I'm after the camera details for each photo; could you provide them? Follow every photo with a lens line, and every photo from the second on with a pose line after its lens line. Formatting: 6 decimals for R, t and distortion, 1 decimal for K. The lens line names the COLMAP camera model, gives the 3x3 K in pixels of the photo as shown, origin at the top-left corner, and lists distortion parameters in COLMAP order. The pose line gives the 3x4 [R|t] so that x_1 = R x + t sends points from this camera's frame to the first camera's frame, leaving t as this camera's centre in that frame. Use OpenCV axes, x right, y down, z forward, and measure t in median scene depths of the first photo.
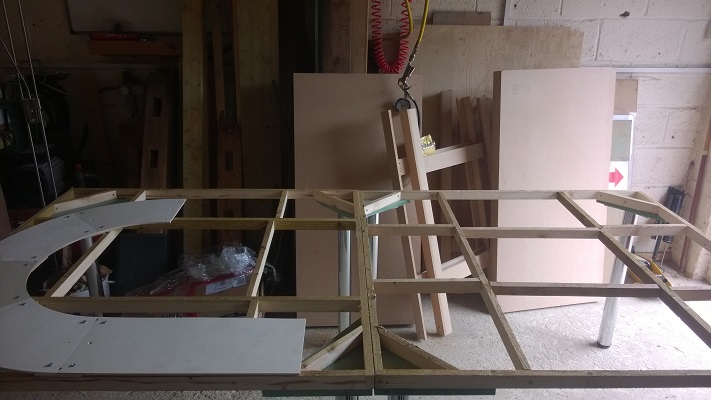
lens RADIAL K [[556.3, 0, 352.6], [0, 556.3, 203.2], [0, 0, 1]] dist [0.011461, -0.020077]
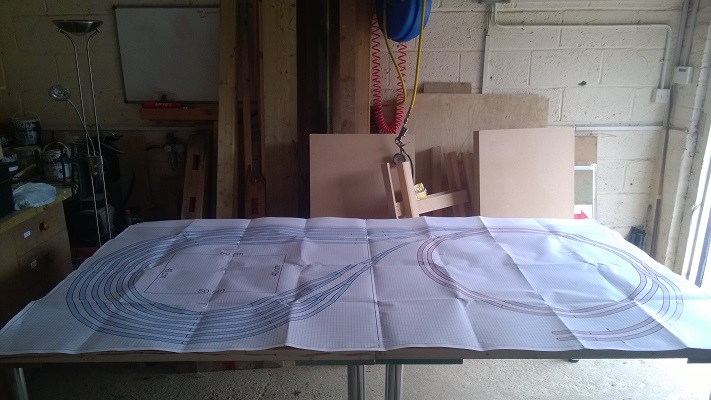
lens RADIAL K [[556.3, 0, 355.4], [0, 556.3, 199.8], [0, 0, 1]] dist [0.011461, -0.020077]
pose [[0.999967, -0.007130, -0.003785, -0.001462], [0.006705, 0.994717, -0.102431, 0.034275], [0.004495, 0.102403, 0.994733, -0.187708]]
